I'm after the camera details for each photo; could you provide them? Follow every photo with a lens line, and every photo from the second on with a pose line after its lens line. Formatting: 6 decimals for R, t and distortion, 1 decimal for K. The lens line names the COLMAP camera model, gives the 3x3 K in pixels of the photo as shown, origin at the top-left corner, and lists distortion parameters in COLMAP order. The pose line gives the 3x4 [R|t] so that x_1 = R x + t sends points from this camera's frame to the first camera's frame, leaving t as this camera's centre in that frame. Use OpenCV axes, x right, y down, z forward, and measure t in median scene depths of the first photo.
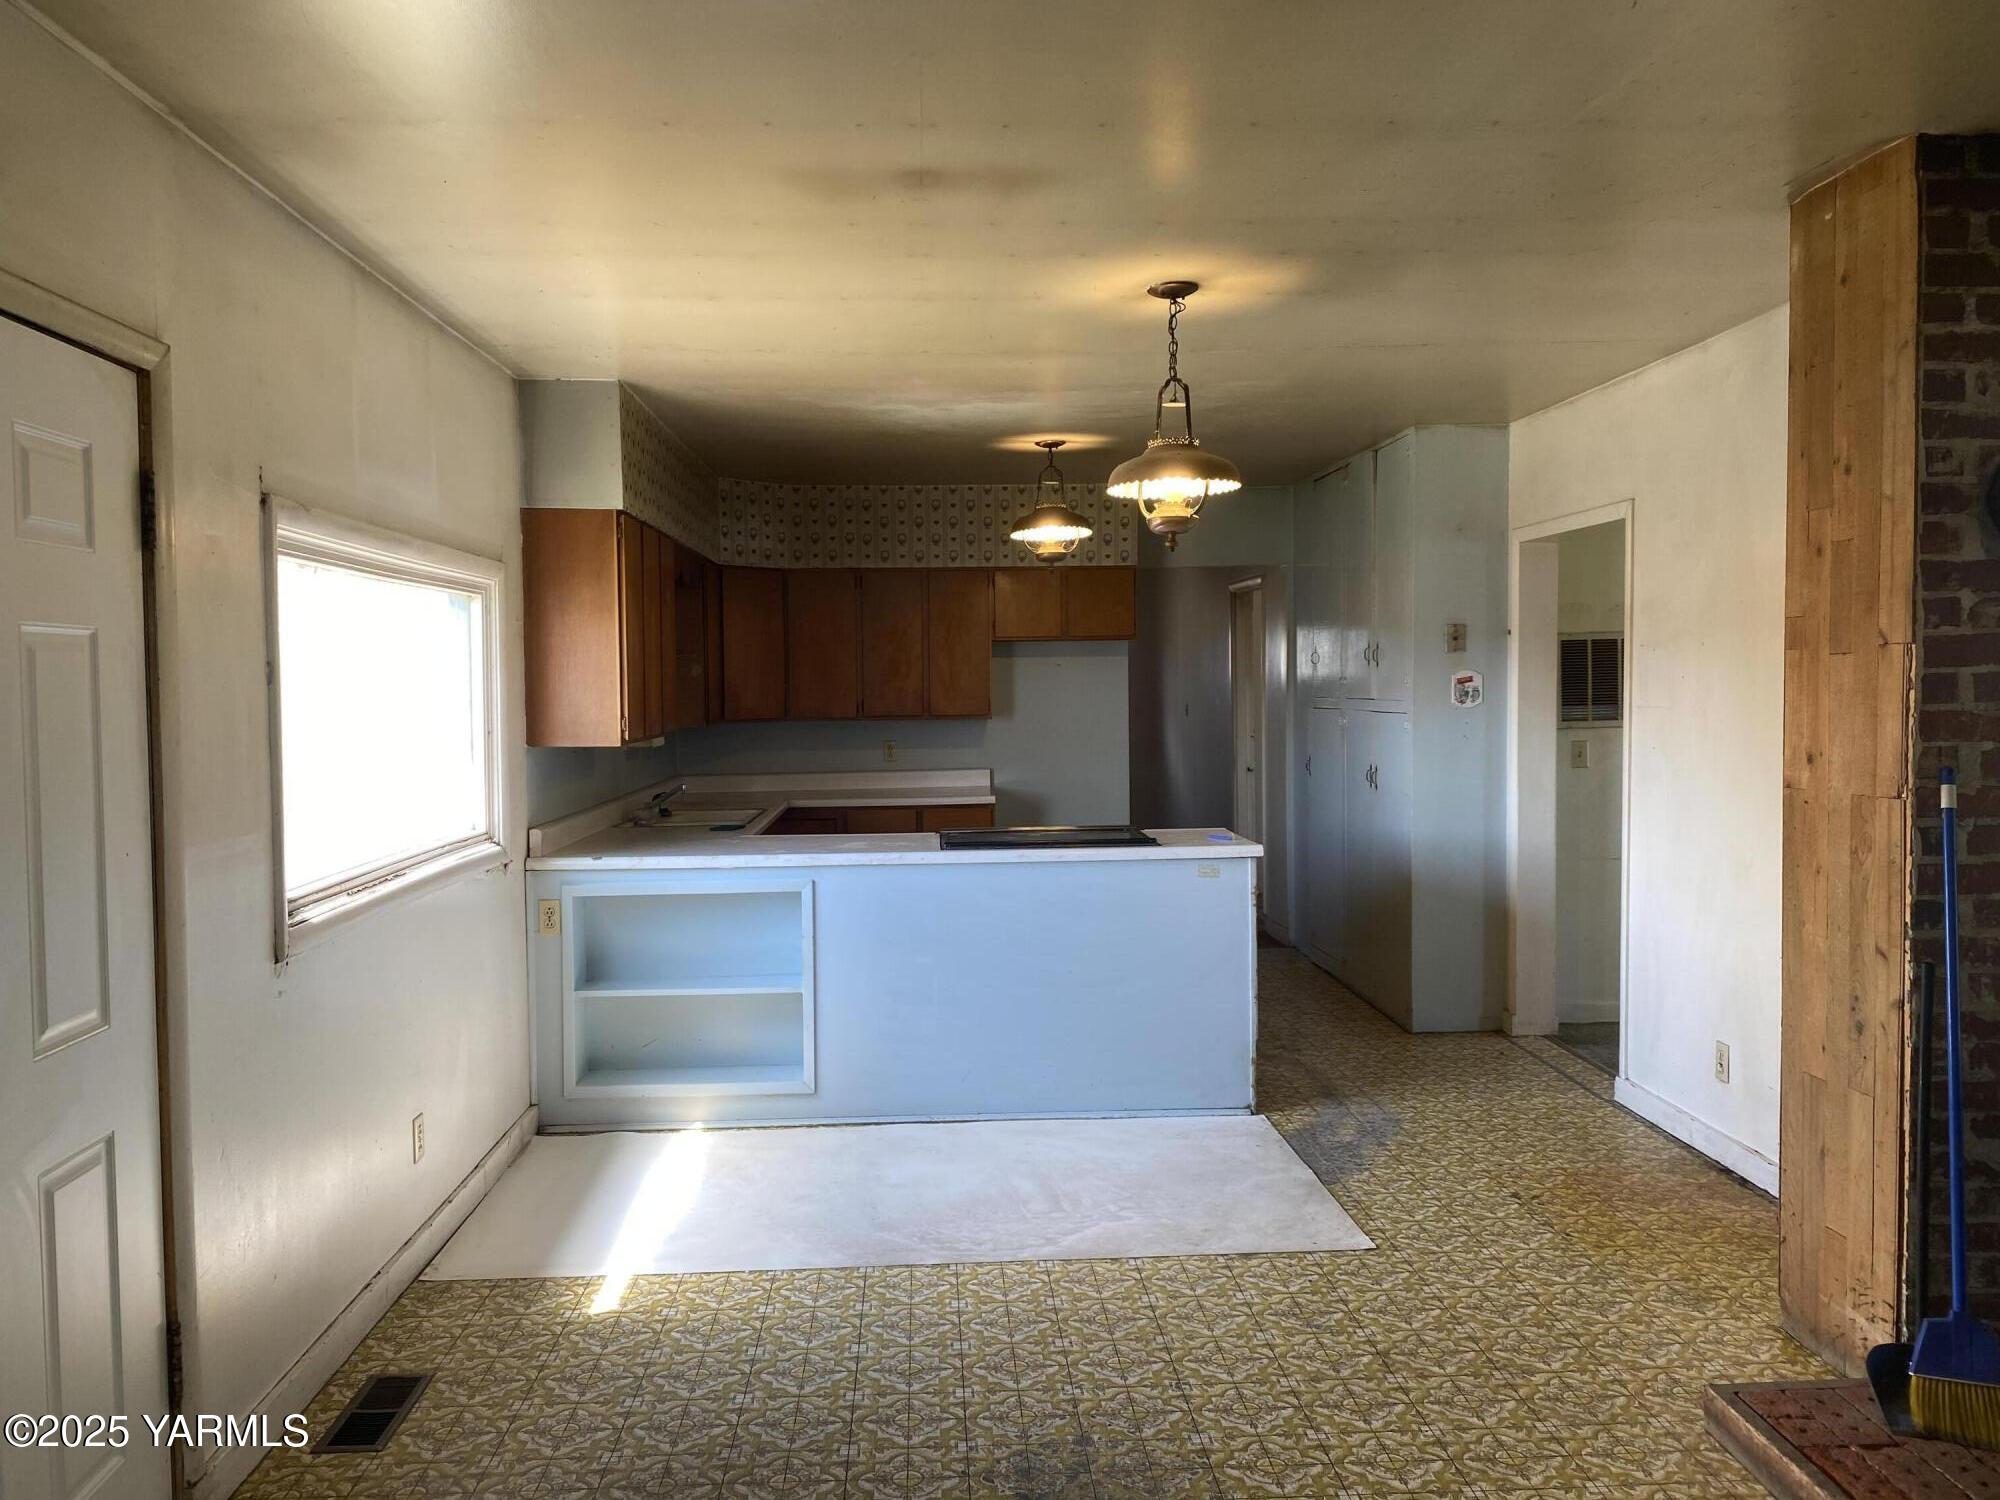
lens RADIAL K [[1526.3, 0, 986.6], [0, 1526.3, 744.7], [0, 0, 1]] dist [0.029158, -0.020879]
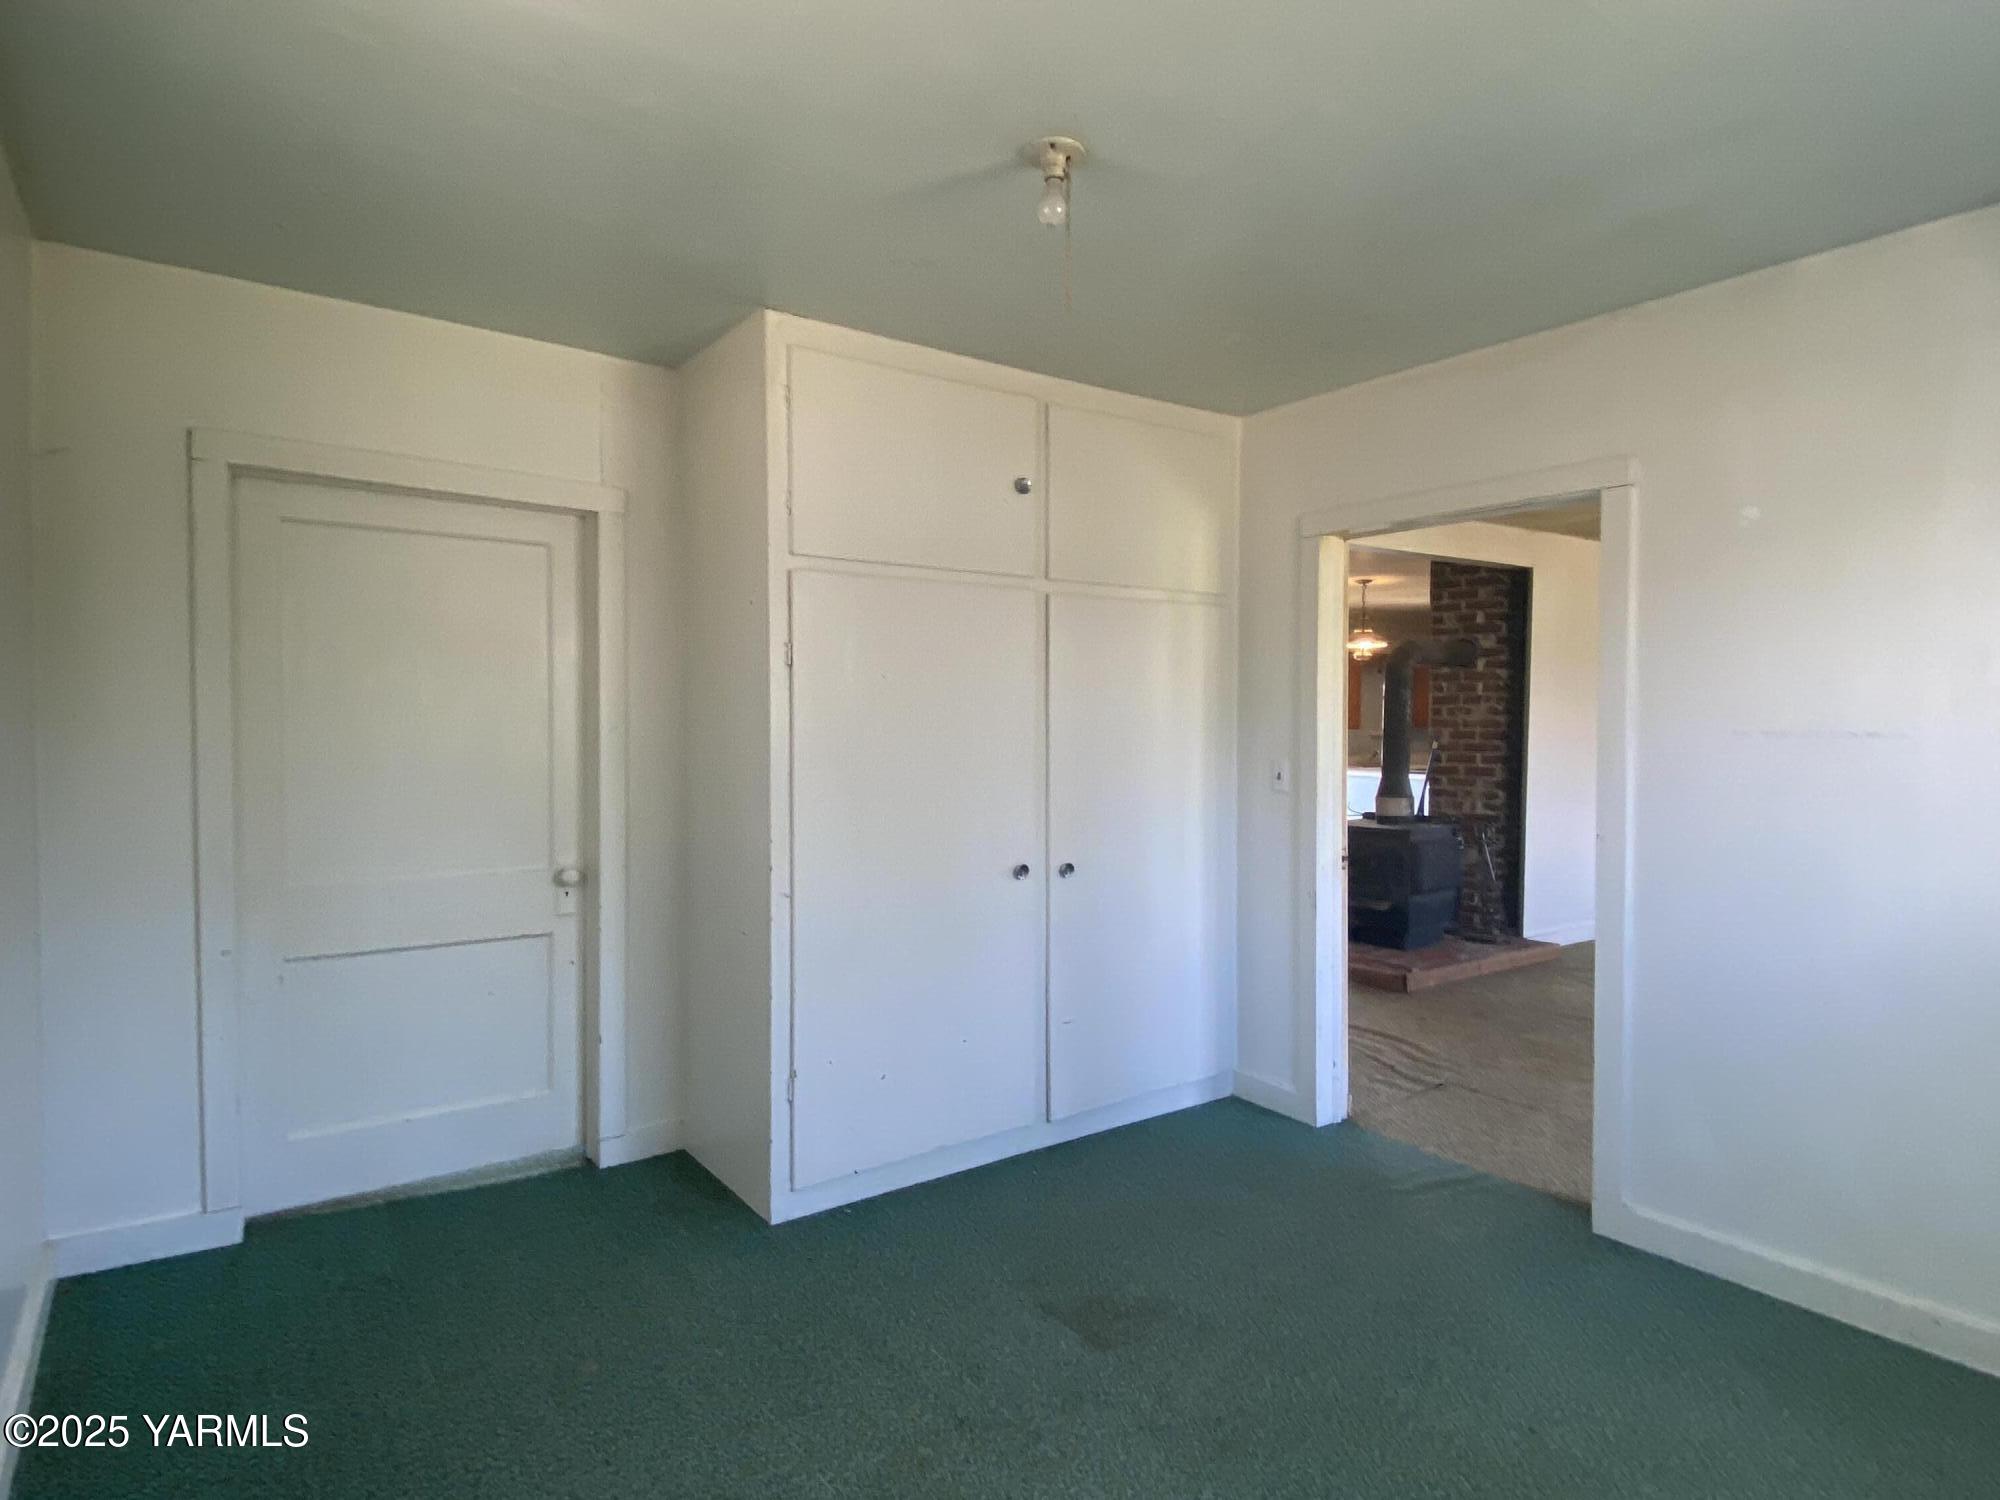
lens RADIAL K [[1090.6, 0, 999.3], [0, 1090.6, 747.6], [0, 0, 1]] dist [-0.001180, -0.006659]
pose [[0.539782, 0.033296, -0.841146, 1.190987], [-0.037764, 0.999169, 0.015317, 0.022771], [0.840957, 0.023497, 0.540591, -0.600424]]
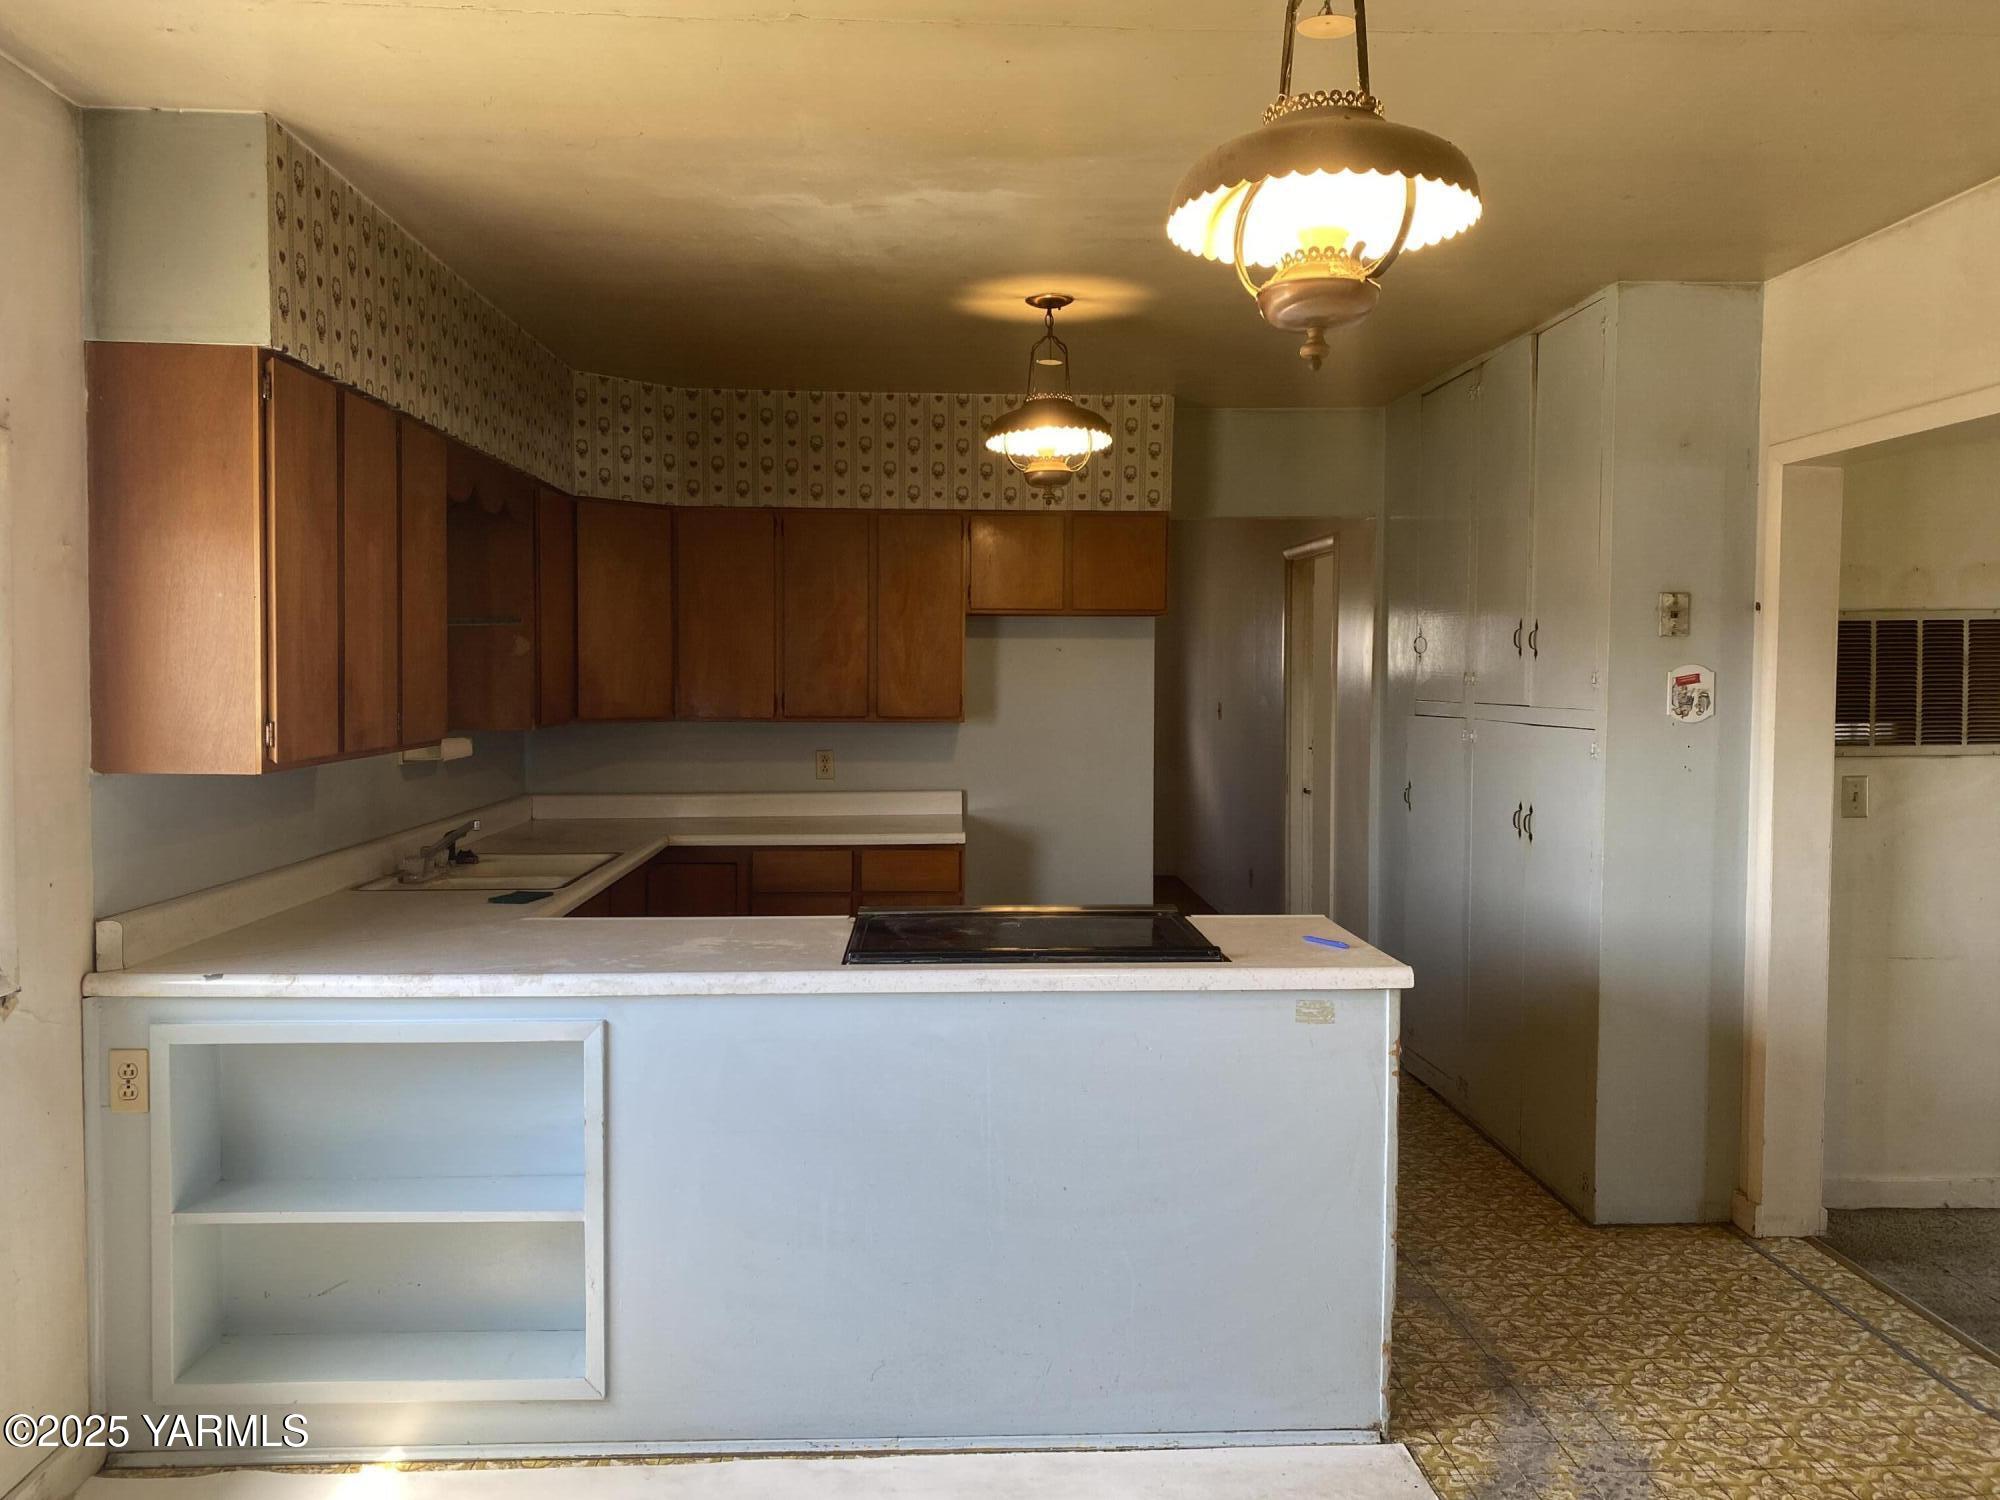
lens RADIAL K [[1526.3, 0, 1016.4], [0, 1526.3, 744.3], [0, 0, 1]] dist [0.029158, -0.020879]
pose [[0.999737, 0.015748, 0.016657, 0.024546], [-0.015850, 0.999856, 0.006016, -0.017492], [-0.016559, -0.006278, 0.999843, 0.434858]]
